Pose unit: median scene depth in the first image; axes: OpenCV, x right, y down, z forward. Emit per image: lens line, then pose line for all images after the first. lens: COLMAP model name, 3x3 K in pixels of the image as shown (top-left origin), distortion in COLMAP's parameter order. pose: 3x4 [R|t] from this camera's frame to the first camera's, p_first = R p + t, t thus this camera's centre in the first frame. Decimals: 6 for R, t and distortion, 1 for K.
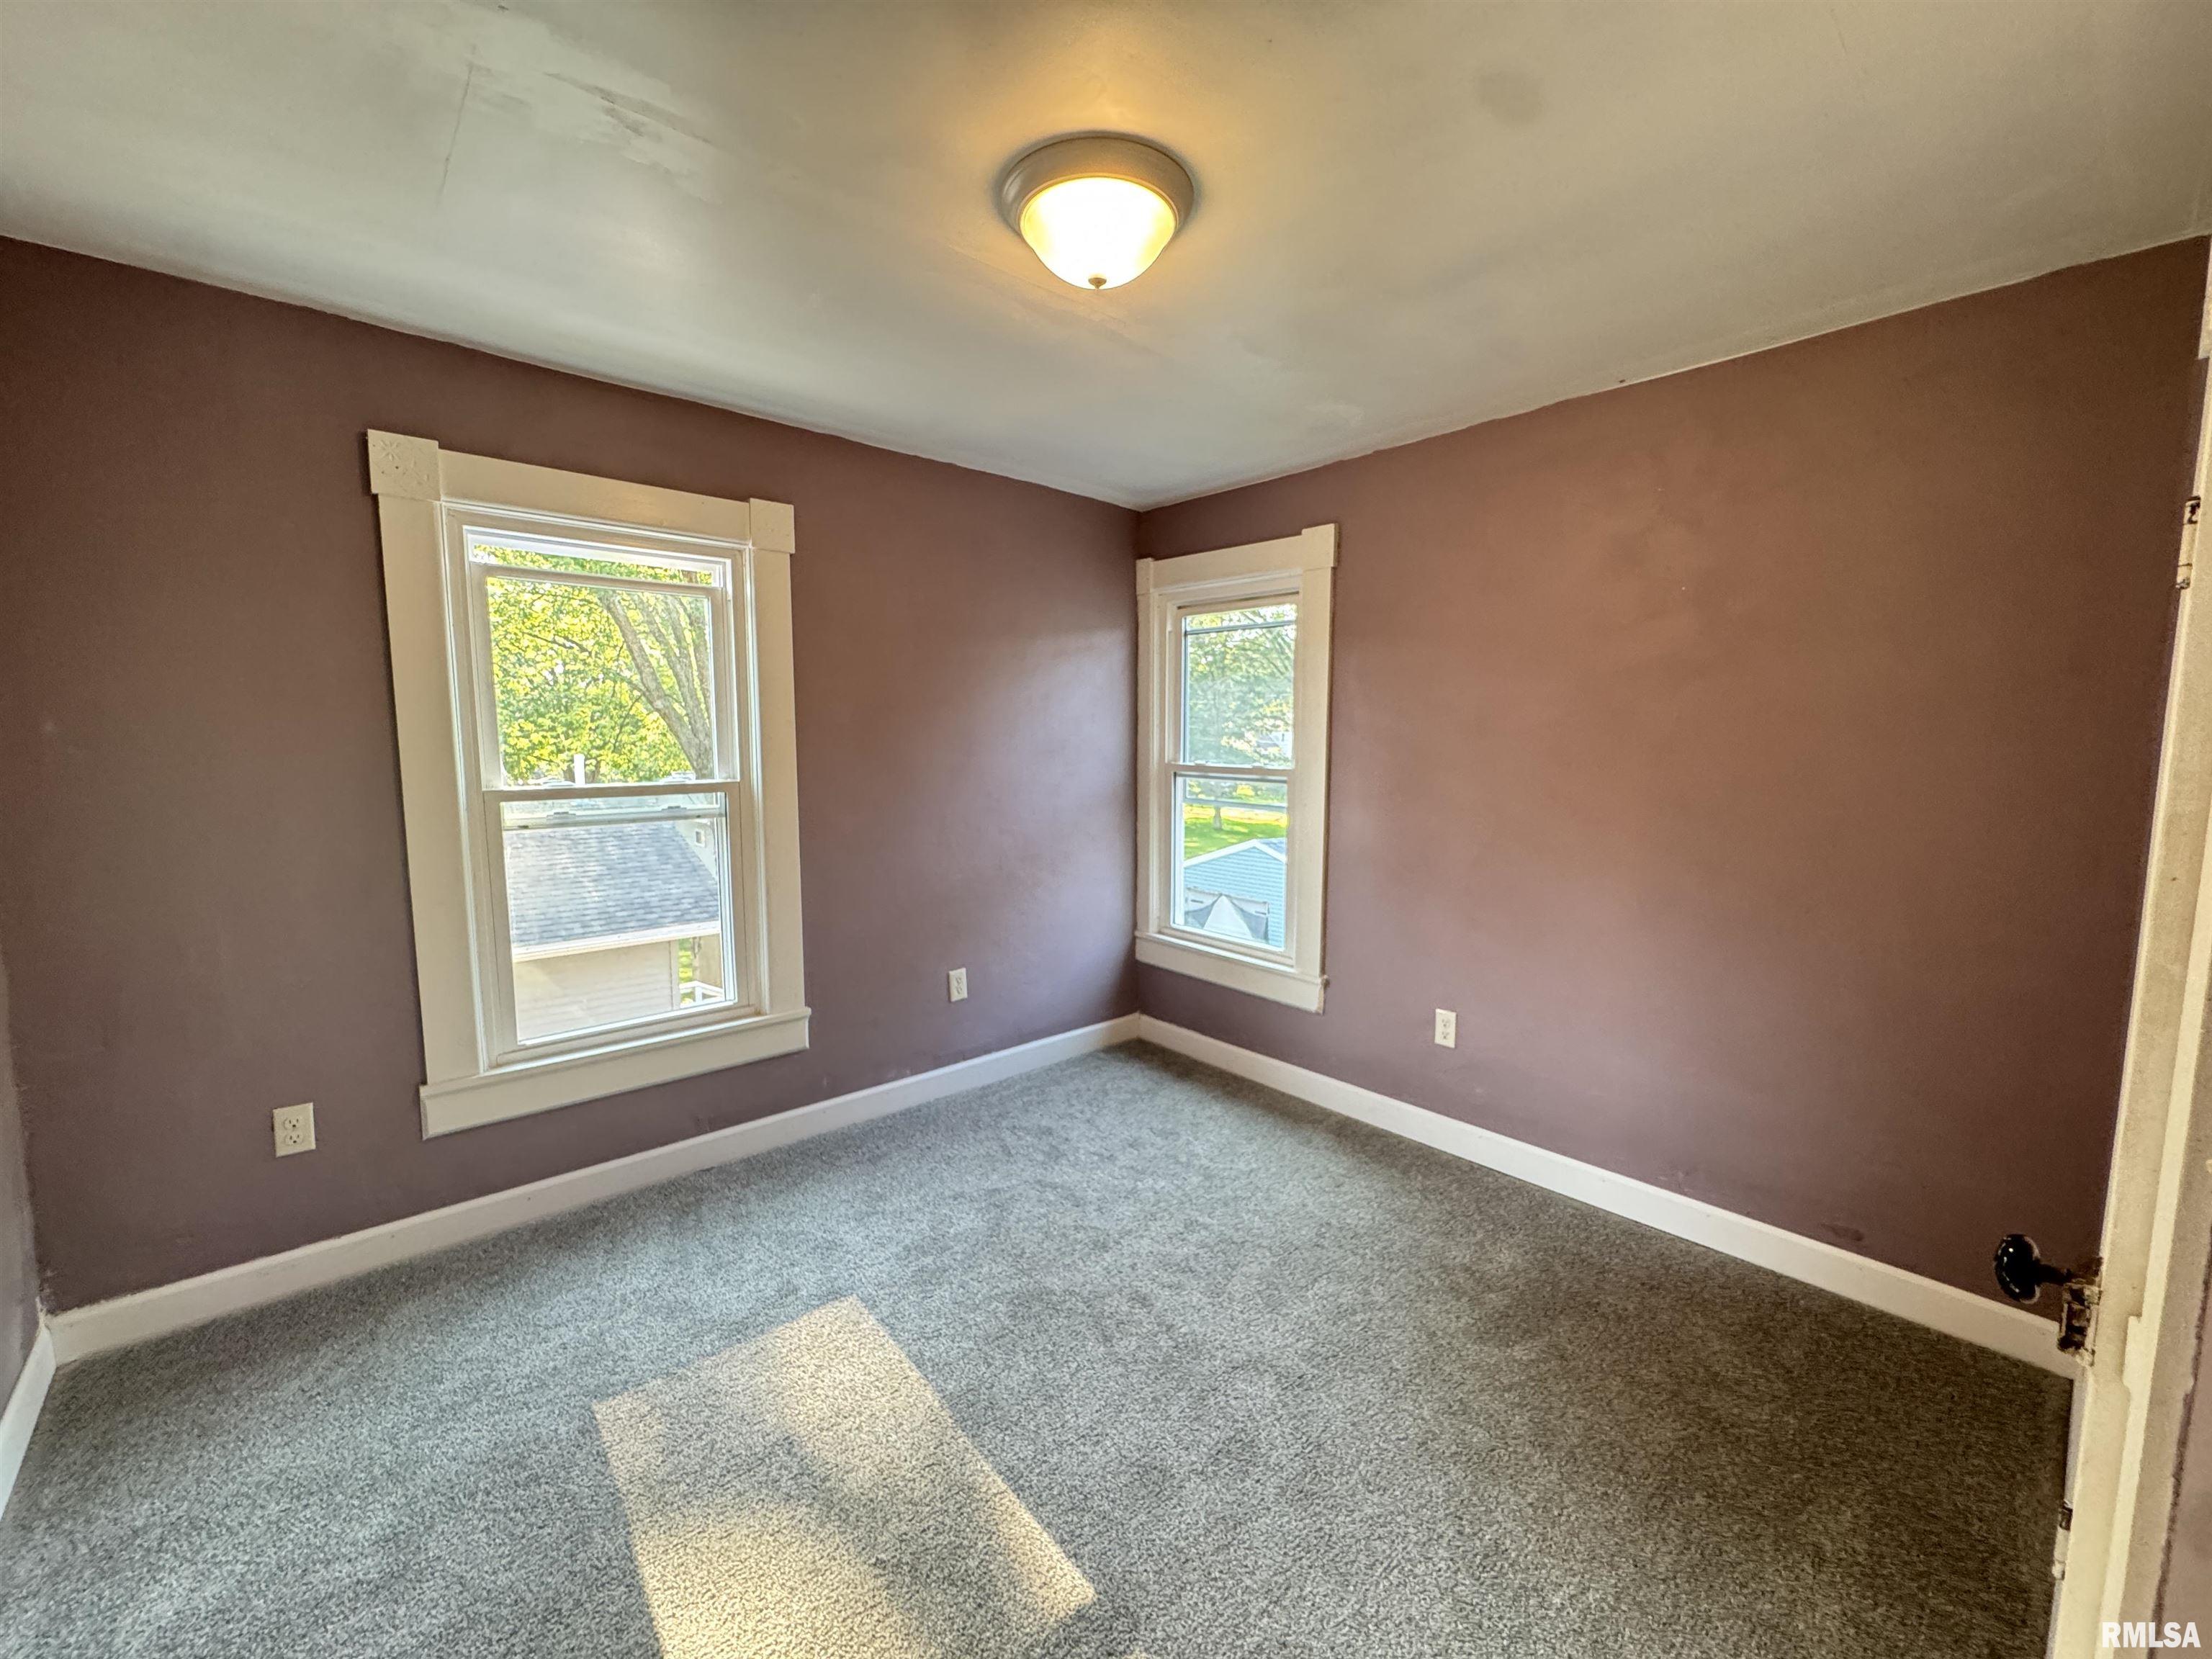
lens RADIAL K [[888.5, 0, 1101.0], [0, 888.5, 823.7], [0, 0, 1]] dist [-0.001973, -0.000283]
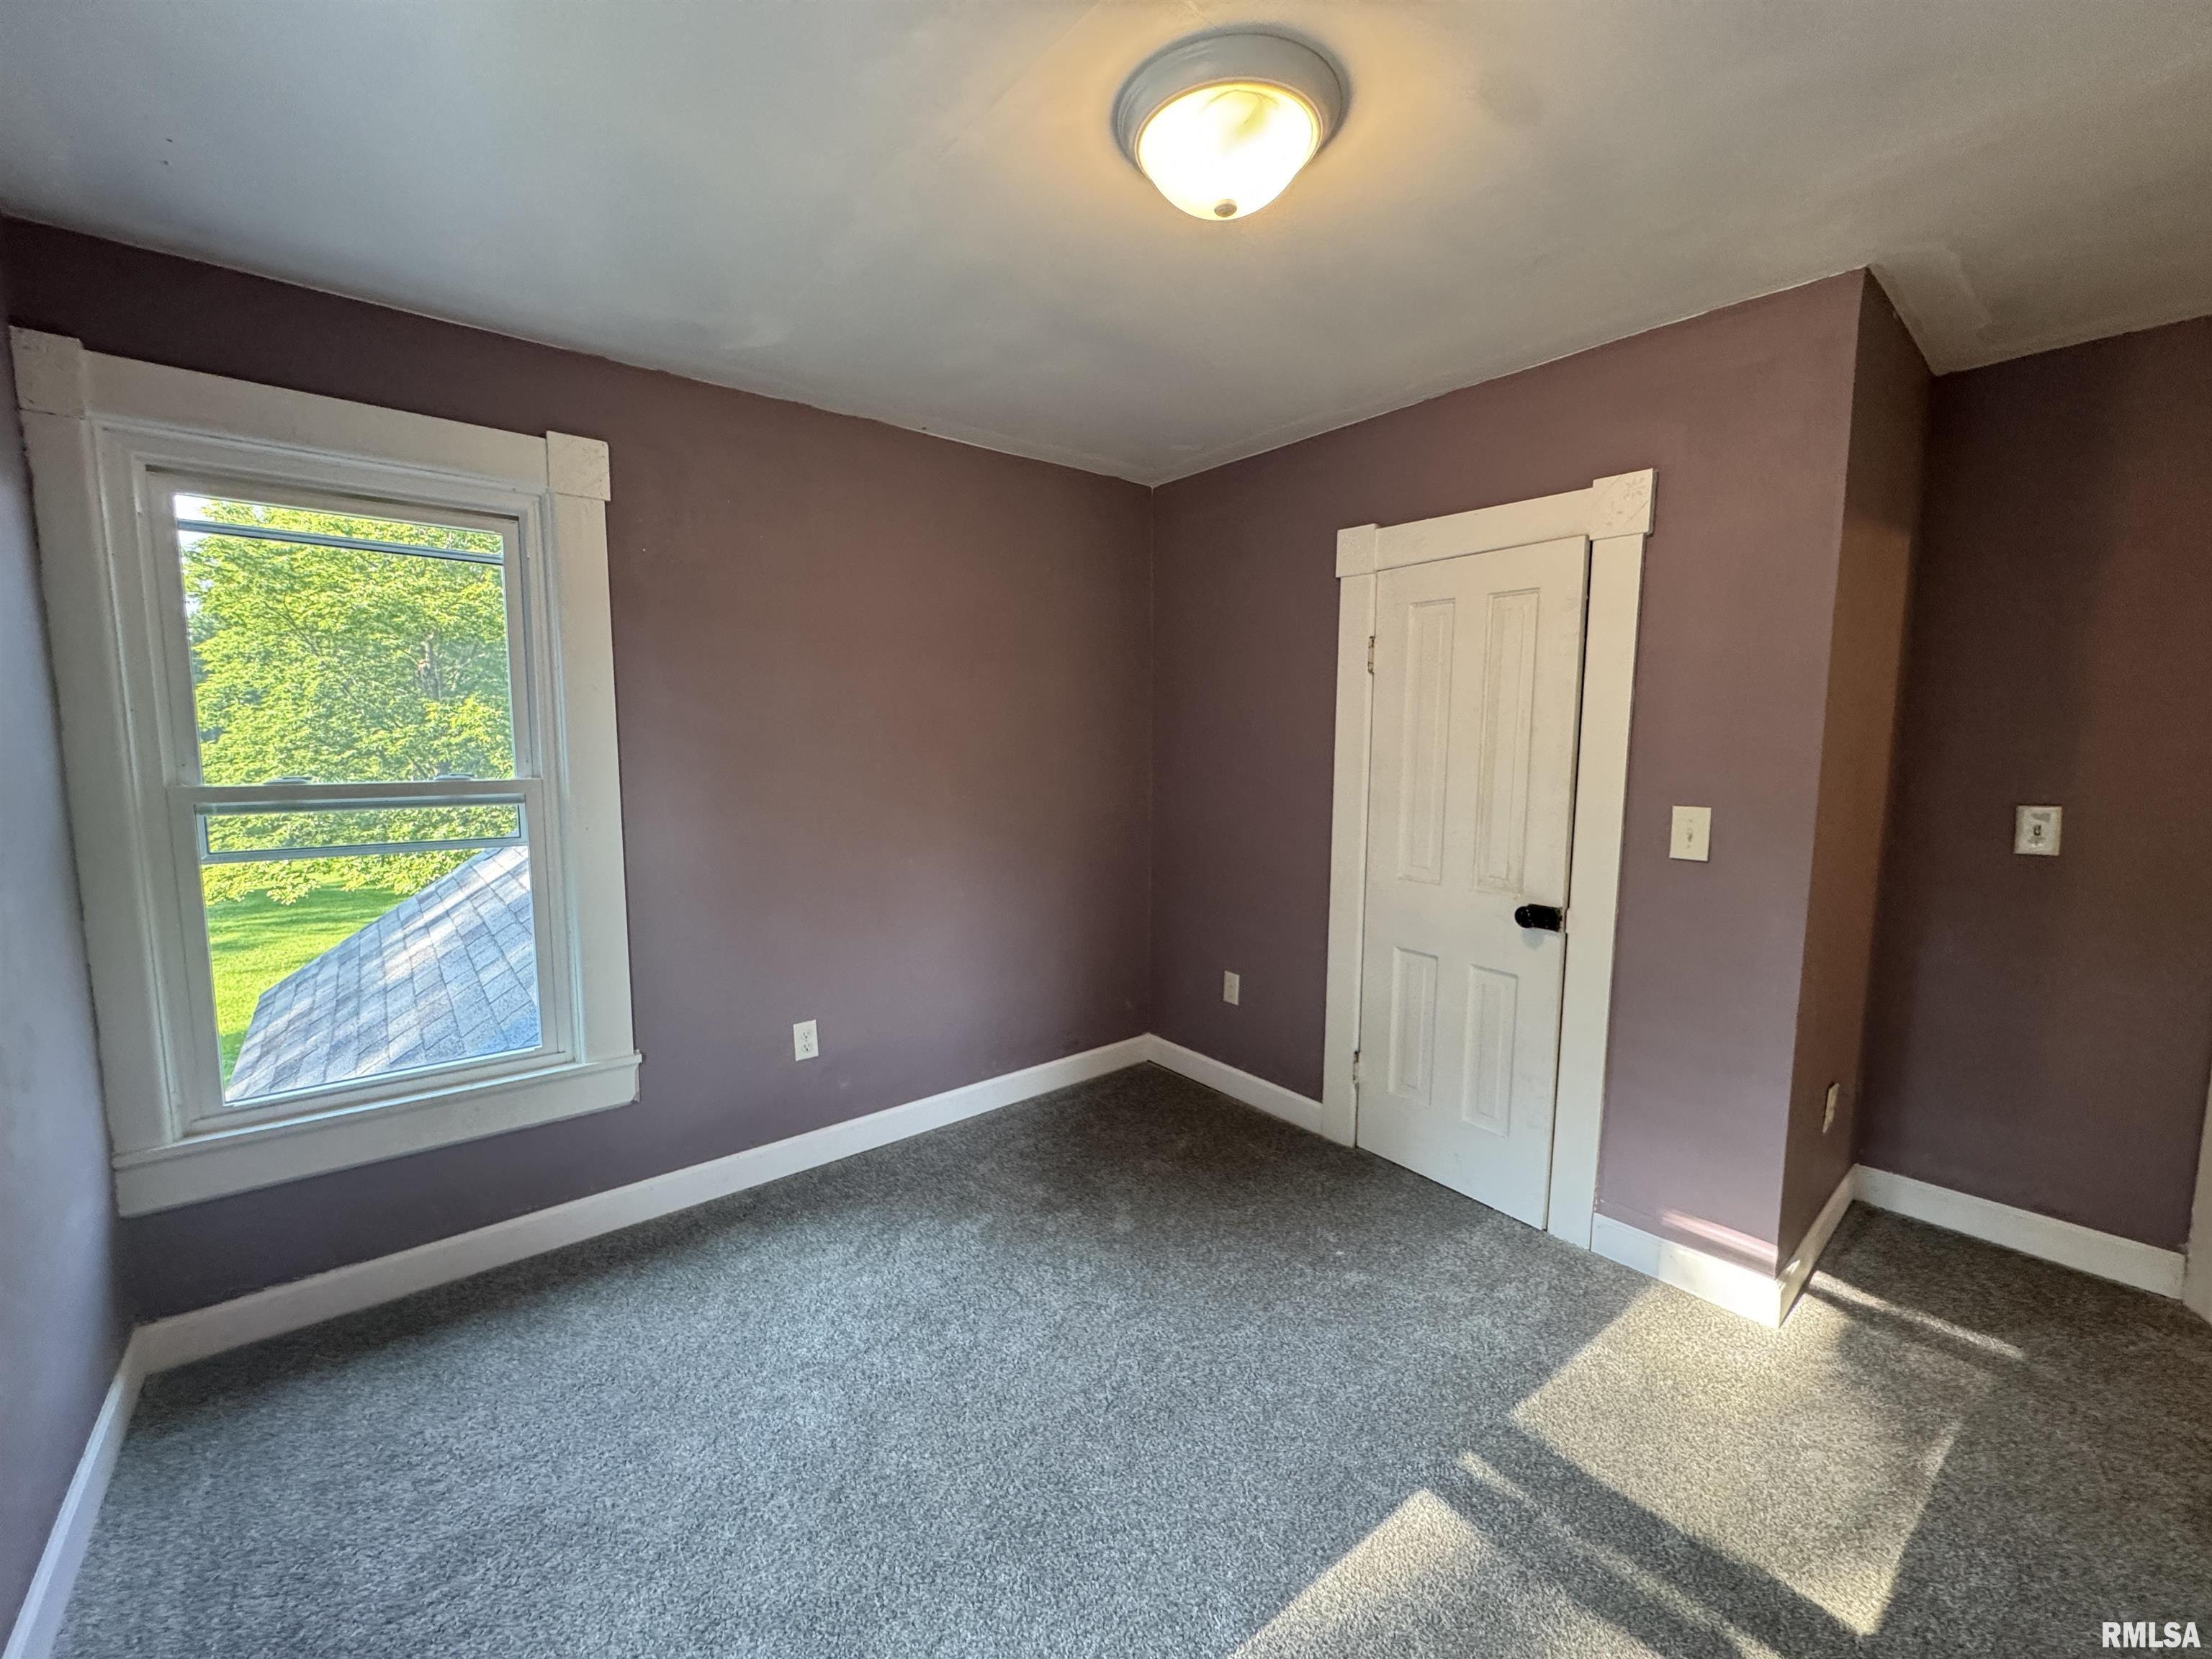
lens RADIAL K [[888.5, 0, 1101.0], [0, 888.5, 823.7], [0, 0, 1]] dist [-0.001973, -0.000283]
pose [[0.037211, -0.104768, 0.993800, -0.476924], [0.101180, 0.989773, 0.100555, -0.056199], [-0.994172, 0.096811, 0.047431, 0.575991]]
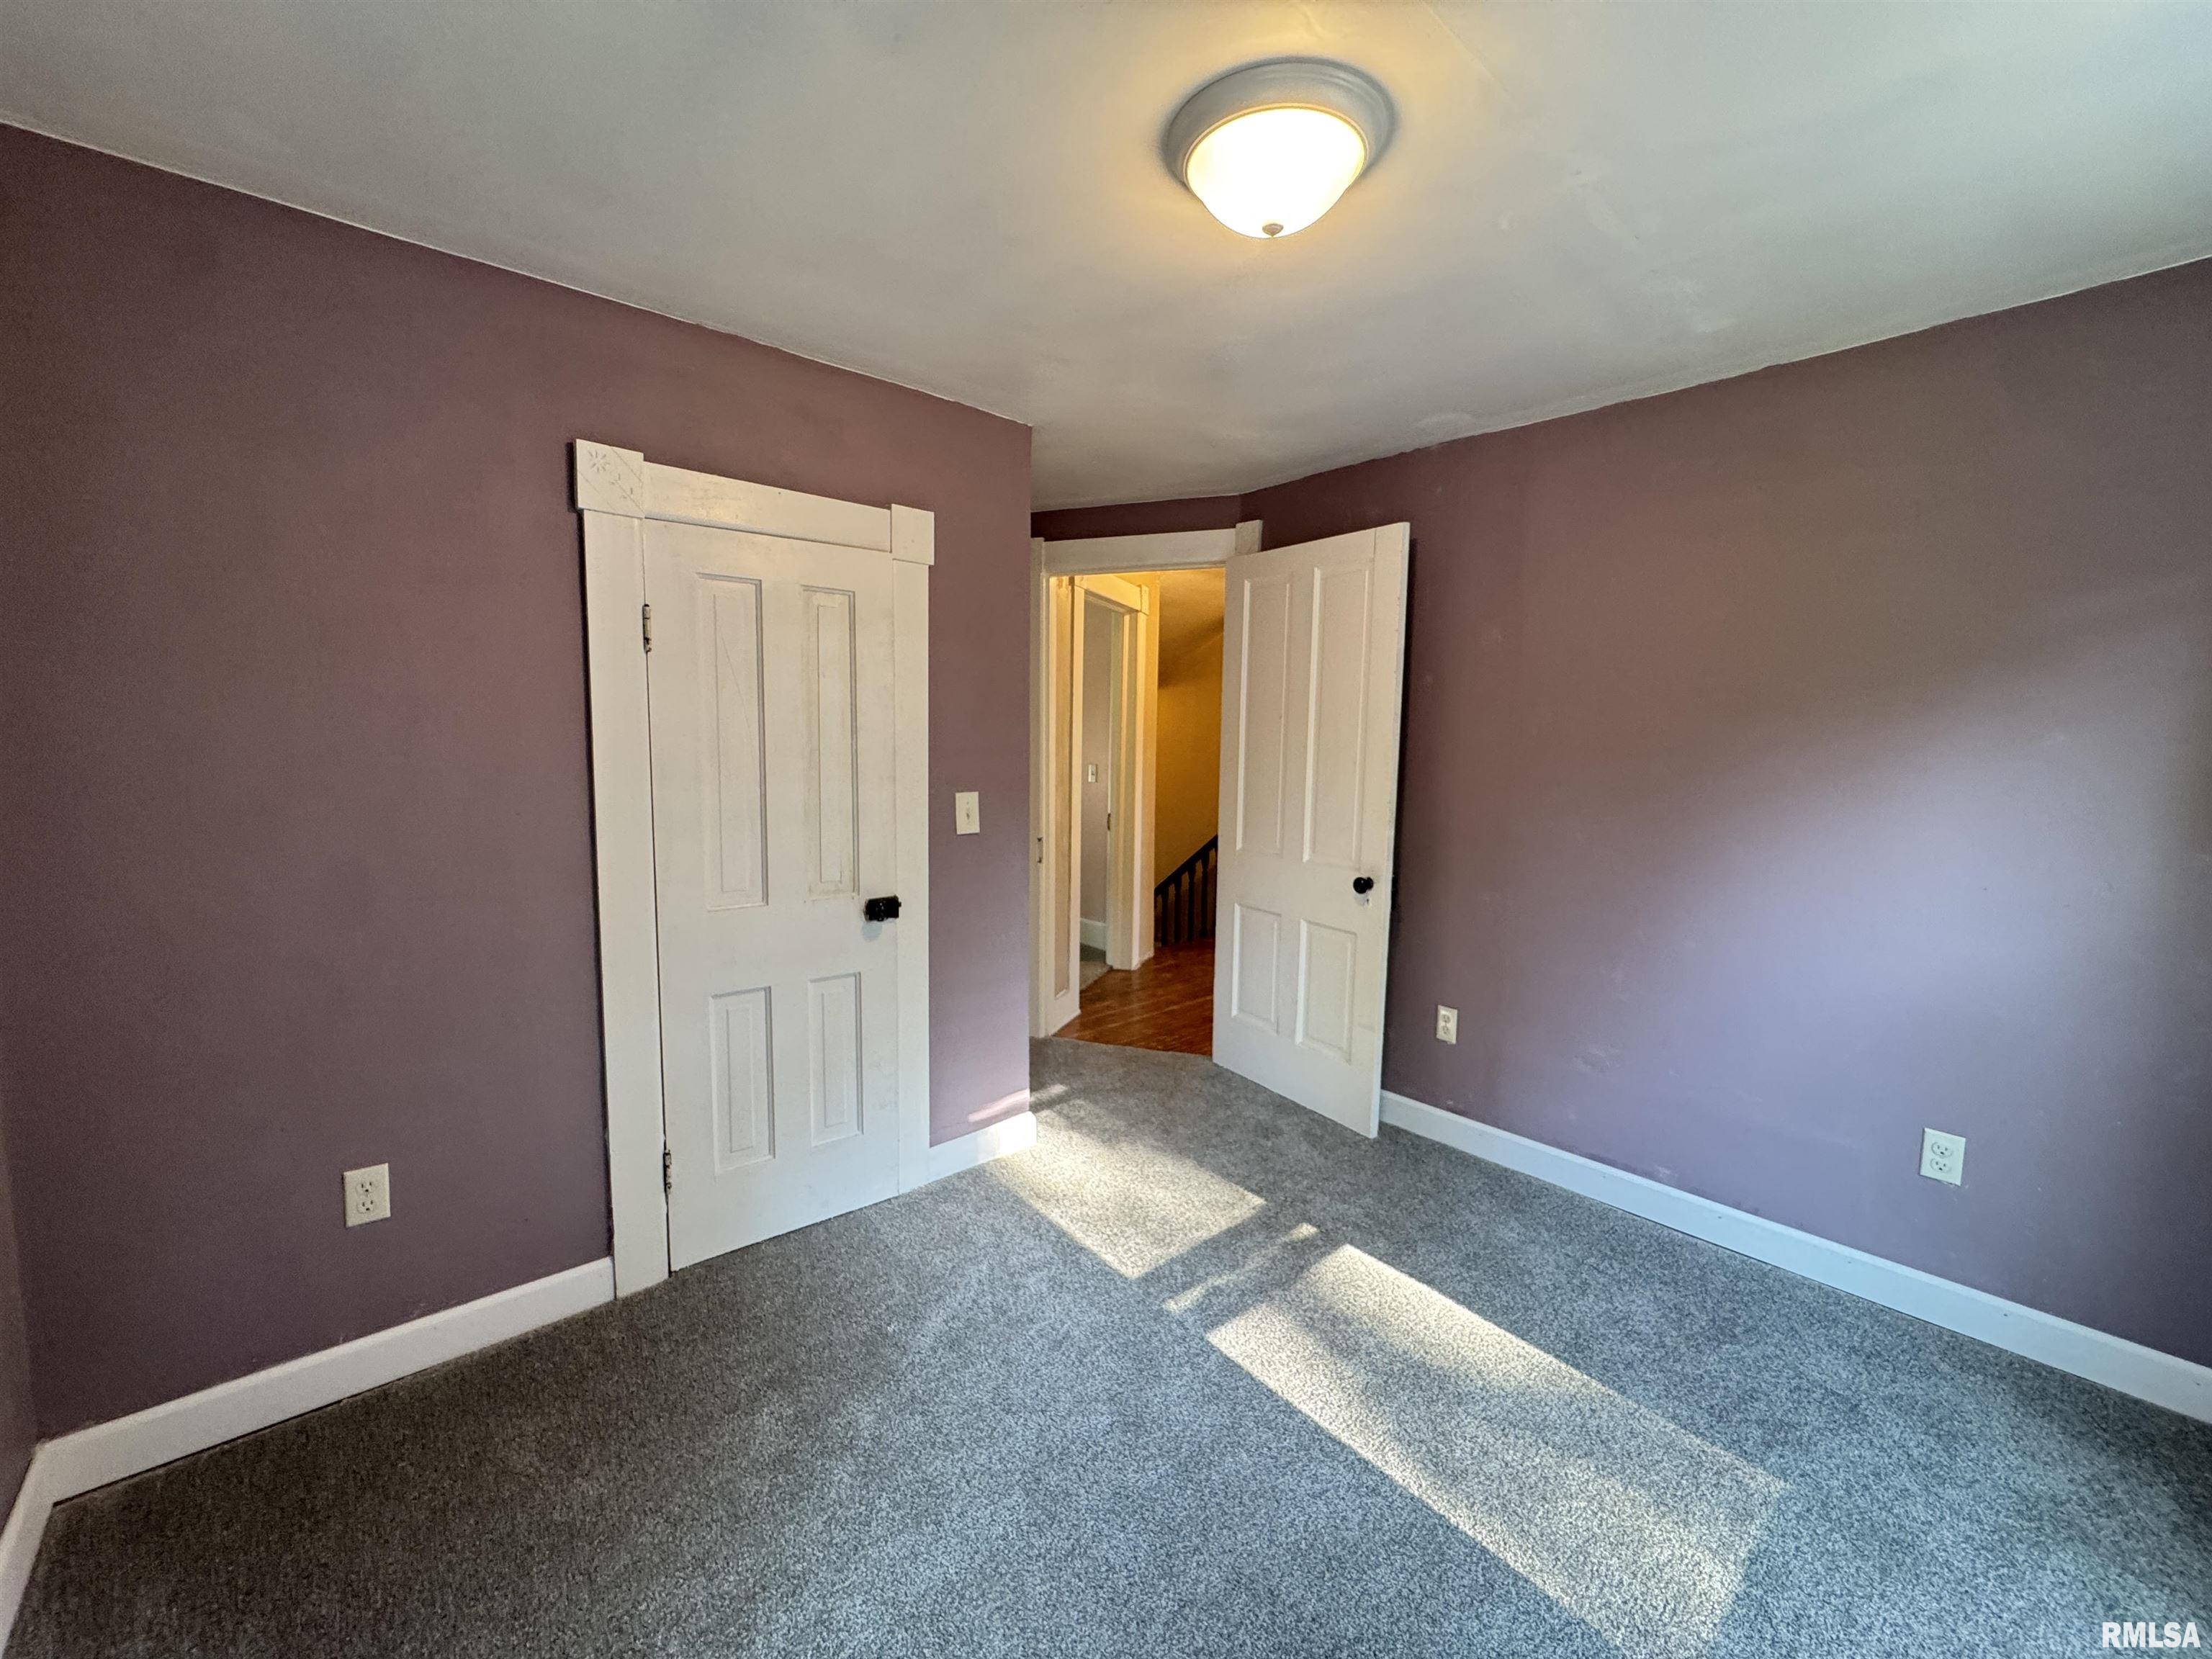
lens RADIAL K [[888.5, 0, 1101.0], [0, 888.5, 823.7], [0, 0, 1]] dist [-0.001973, -0.000283]
pose [[-0.999896, -0.013861, -0.003878, 0.082696], [-0.014361, 0.978696, 0.204811, -0.104388], [0.000956, 0.204845, -0.978794, 1.009859]]
